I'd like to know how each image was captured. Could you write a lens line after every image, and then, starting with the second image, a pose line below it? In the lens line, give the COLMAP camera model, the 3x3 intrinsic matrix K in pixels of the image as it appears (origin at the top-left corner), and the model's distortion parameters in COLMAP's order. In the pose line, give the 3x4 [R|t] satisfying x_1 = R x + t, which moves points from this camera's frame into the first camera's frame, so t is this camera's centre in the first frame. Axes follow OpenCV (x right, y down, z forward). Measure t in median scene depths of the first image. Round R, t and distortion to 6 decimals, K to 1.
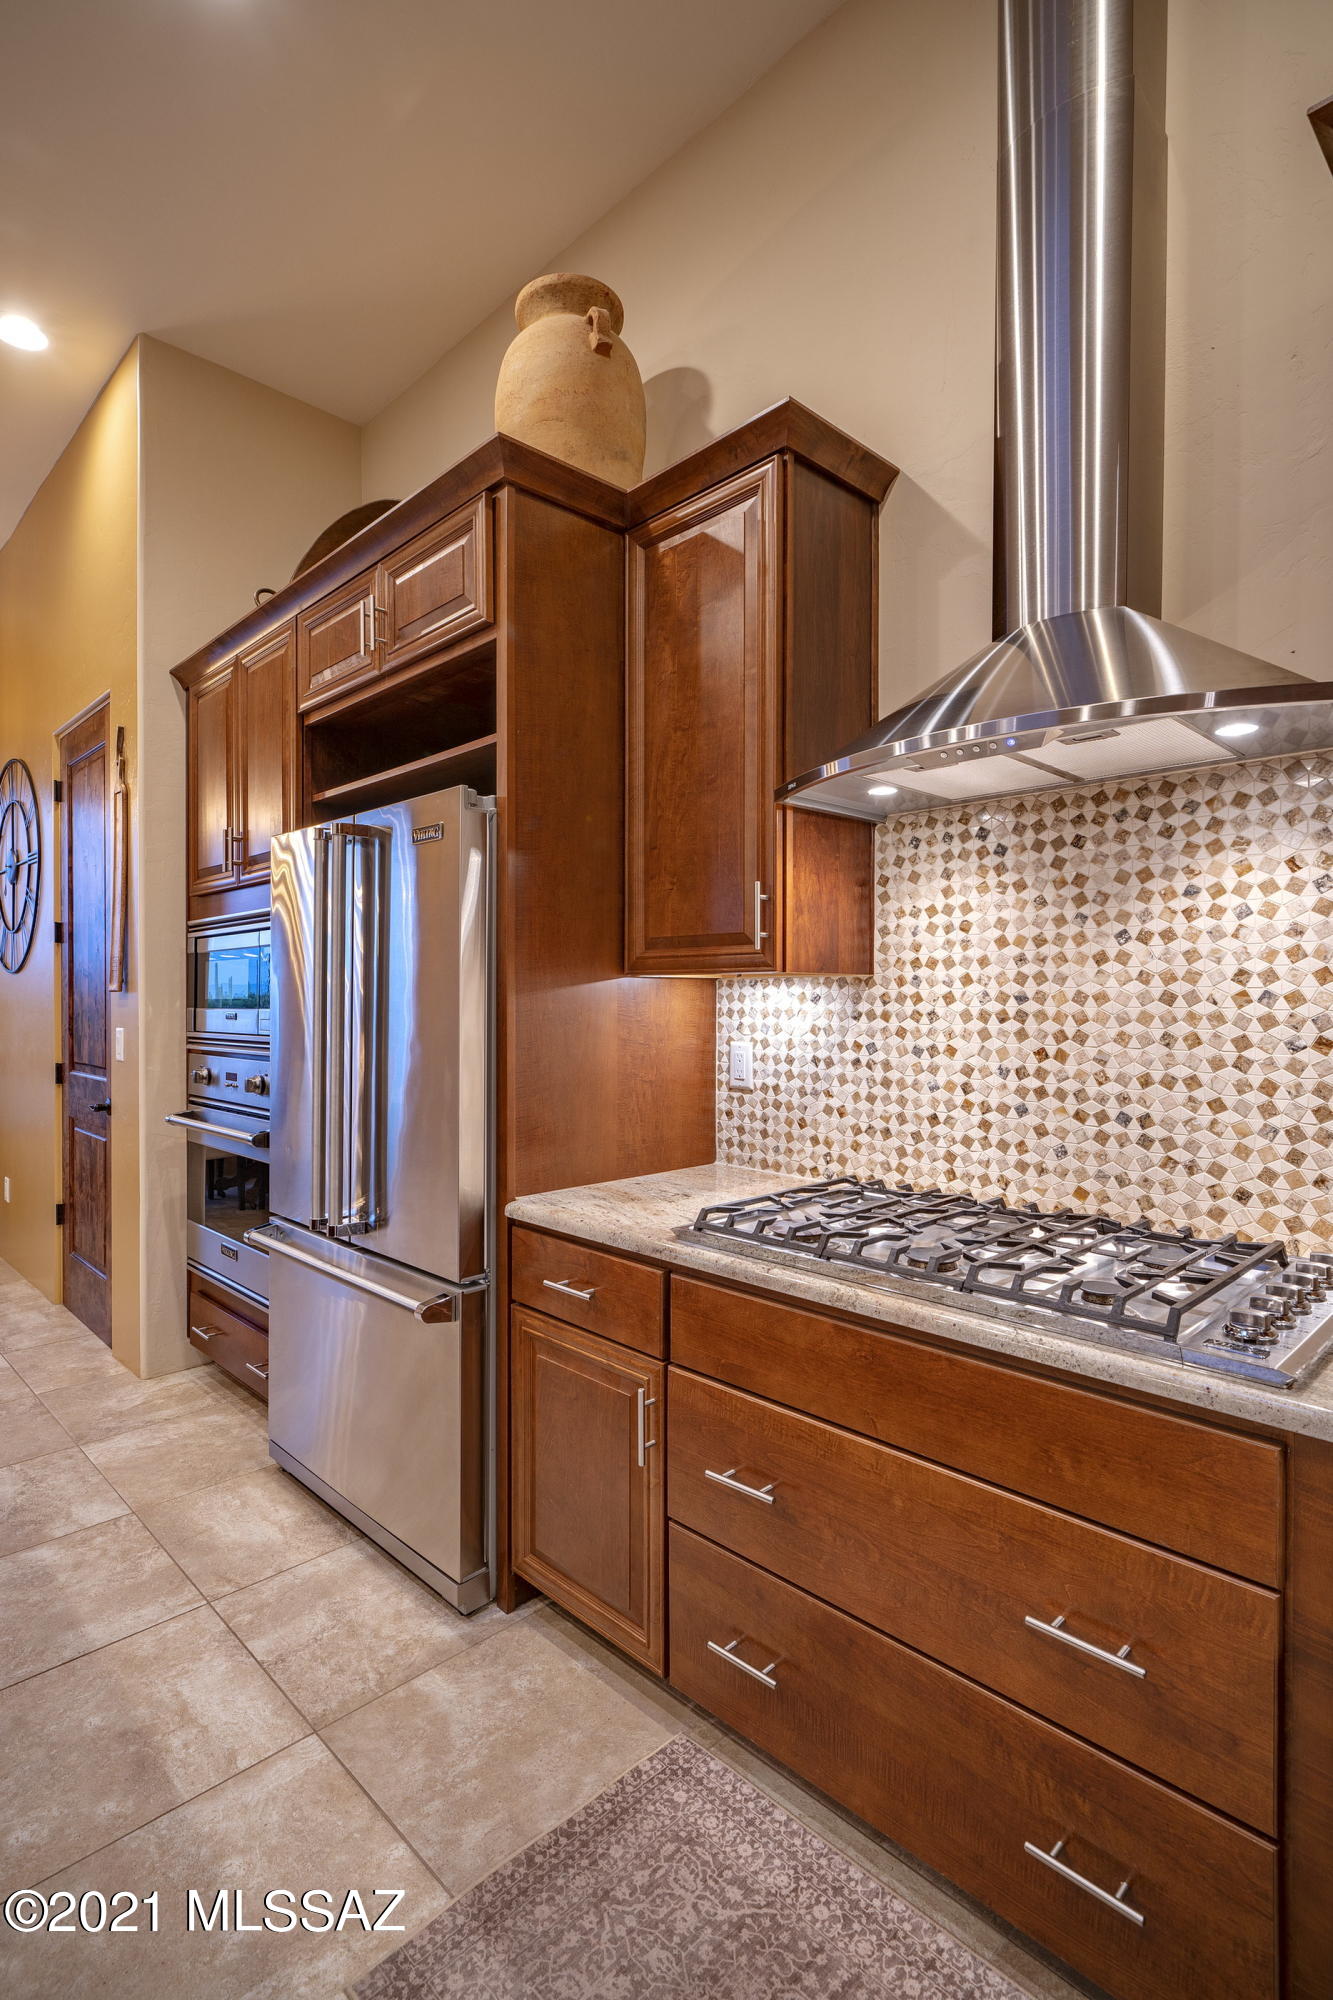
lens RADIAL K [[938.4, 0, 651.8], [0, 938.4, 1014.6], [0, 0, 1]] dist [-0.004829, -0.000855]
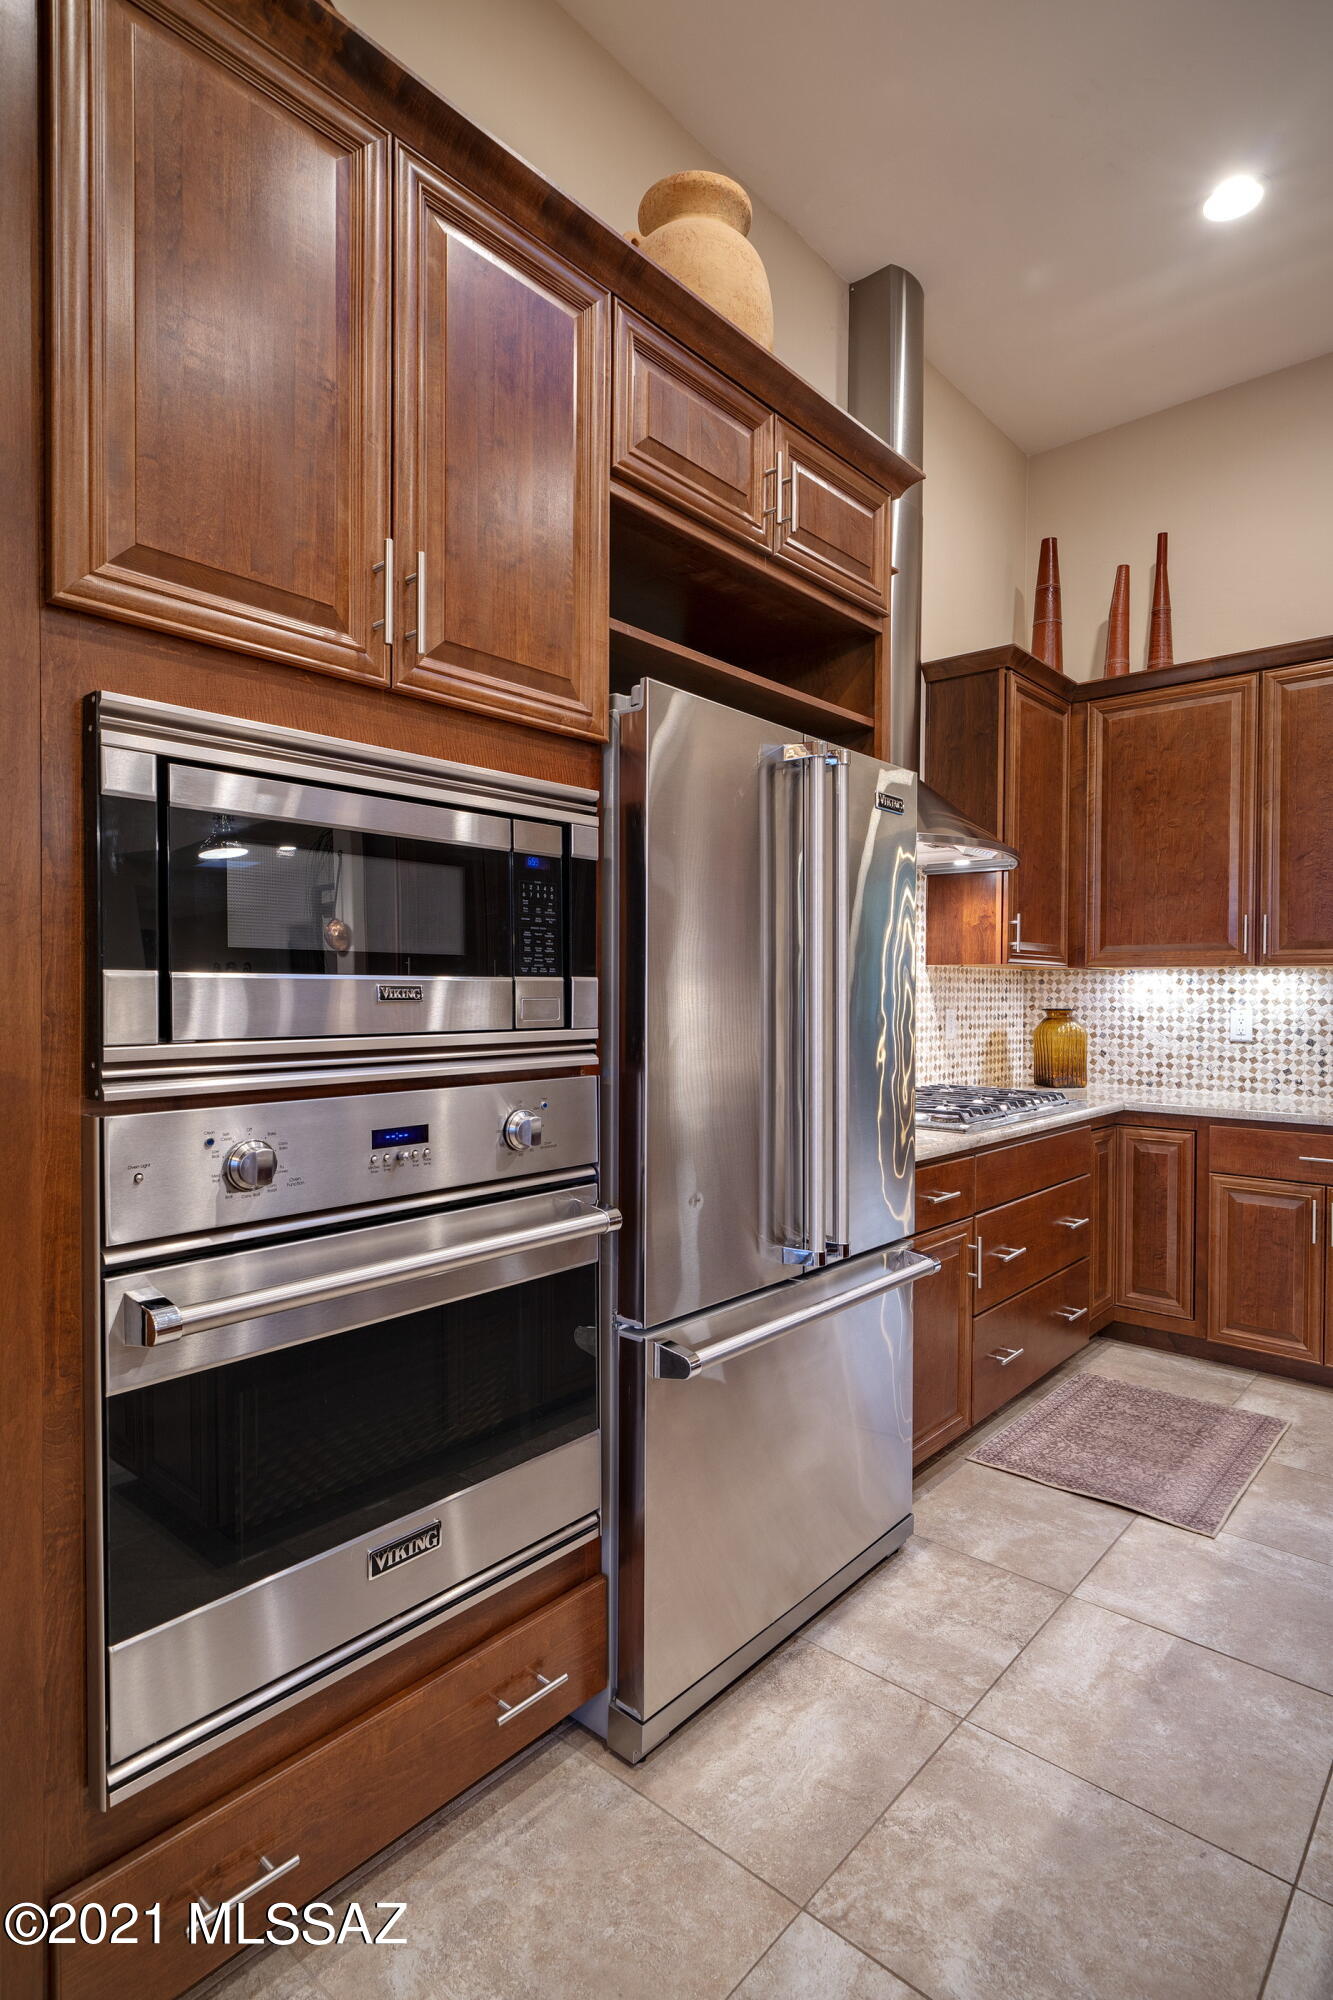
lens RADIAL K [[1052.6, 0, 679.1], [0, 1052.6, 996.9], [0, 0, 1]] dist [0.002904, -0.001672]
pose [[-0.078448, -0.007340, 0.996891, -1.489223], [0.010026, 0.999917, 0.008151, 0.002454], [-0.996868, 0.010634, -0.078368, 1.448387]]
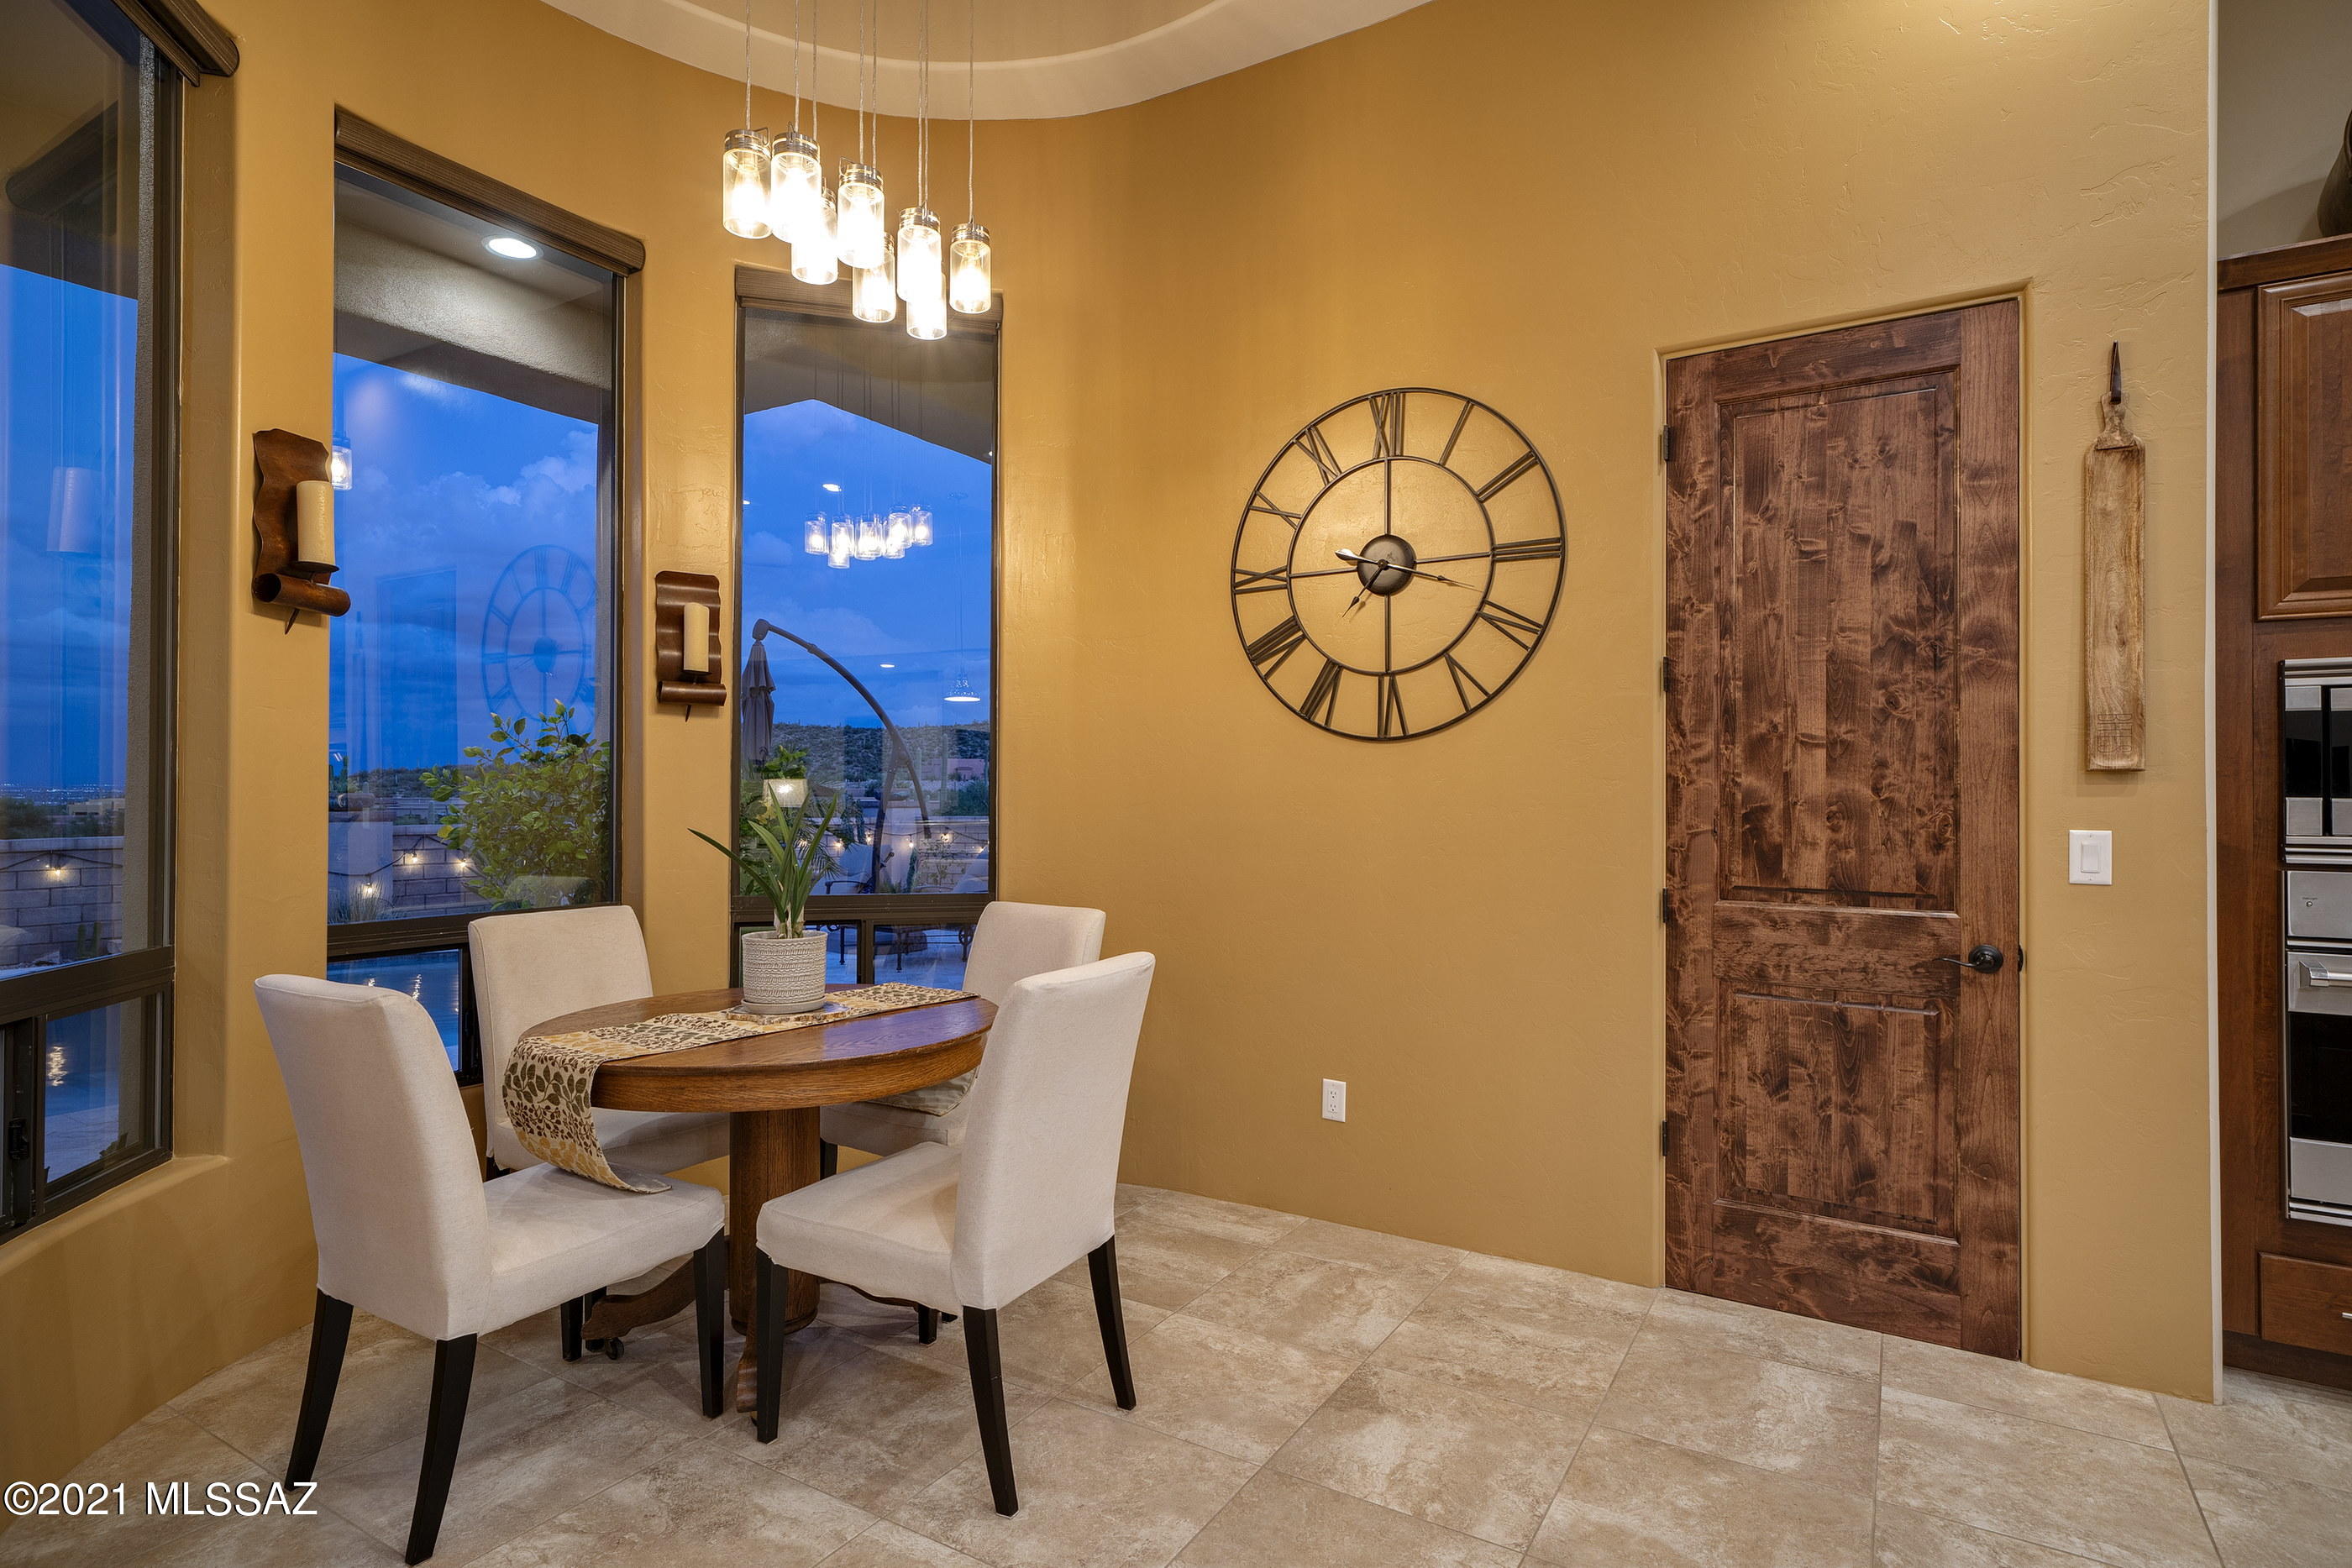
lens RADIAL K [[1237.8, 0, 1158.7], [0, 1237.8, 786.8], [0, 0, 1]] dist [0.002904, -0.001672]
pose [[0.976973, 0.008938, 0.213175, -2.439496], [-0.004124, 0.999727, -0.023019, 0.014146], [-0.213323, 0.021609, 0.976743, 0.608080]]
